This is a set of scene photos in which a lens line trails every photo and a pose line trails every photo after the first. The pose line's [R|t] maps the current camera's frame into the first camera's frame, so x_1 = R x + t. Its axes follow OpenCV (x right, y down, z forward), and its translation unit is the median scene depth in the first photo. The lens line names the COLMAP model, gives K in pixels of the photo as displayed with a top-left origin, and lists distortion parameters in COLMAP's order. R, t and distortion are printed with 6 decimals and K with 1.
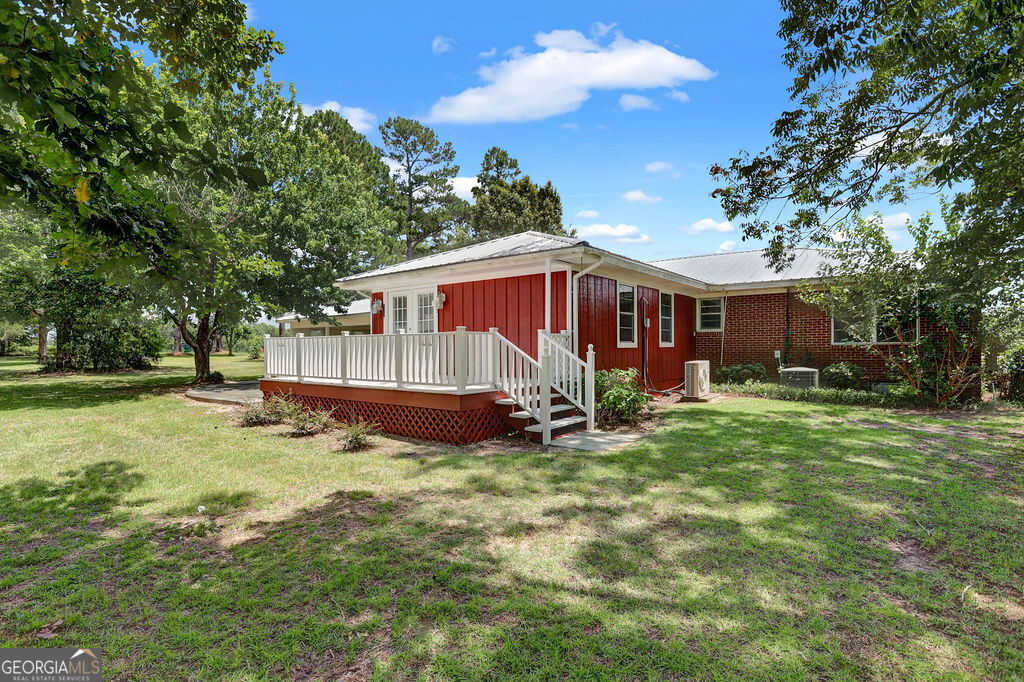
lens RADIAL K [[517.7, 0, 503.2], [0, 517.7, 342.0], [0, 0, 1]] dist [0.005490, 0.001868]
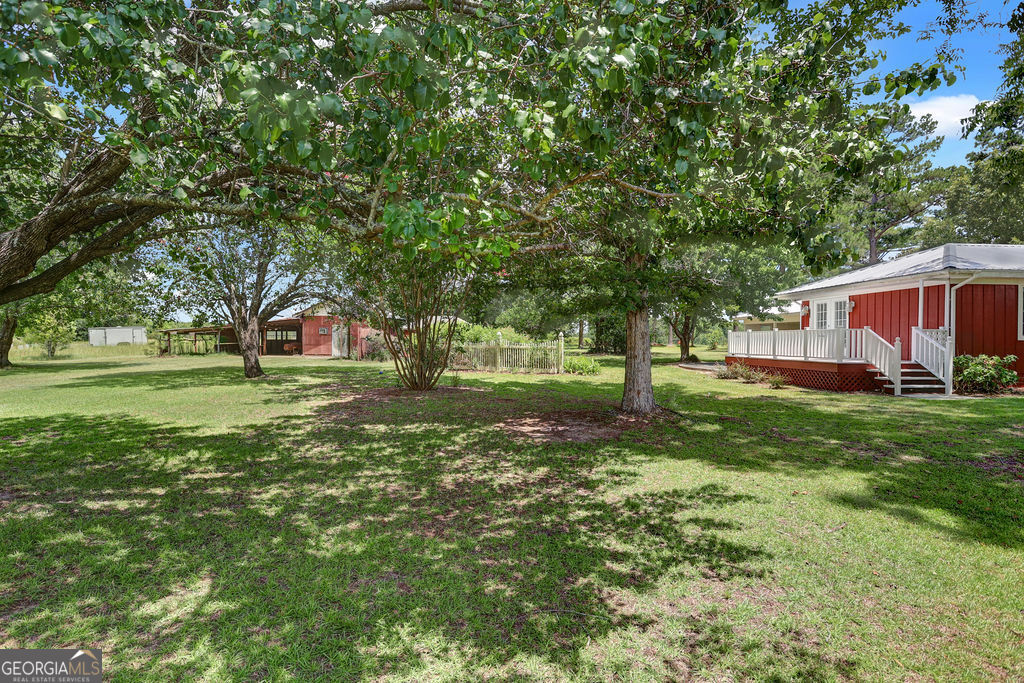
lens RADIAL K [[517.7, 0, 502.7], [0, 517.7, 342.0], [0, 0, 1]] dist [0.005490, 0.001868]
pose [[0.678045, 0.013395, -0.734898, 0.270229], [-0.004964, 0.999895, 0.013645, 0.004037], [0.735003, -0.005604, 0.678040, -0.652419]]
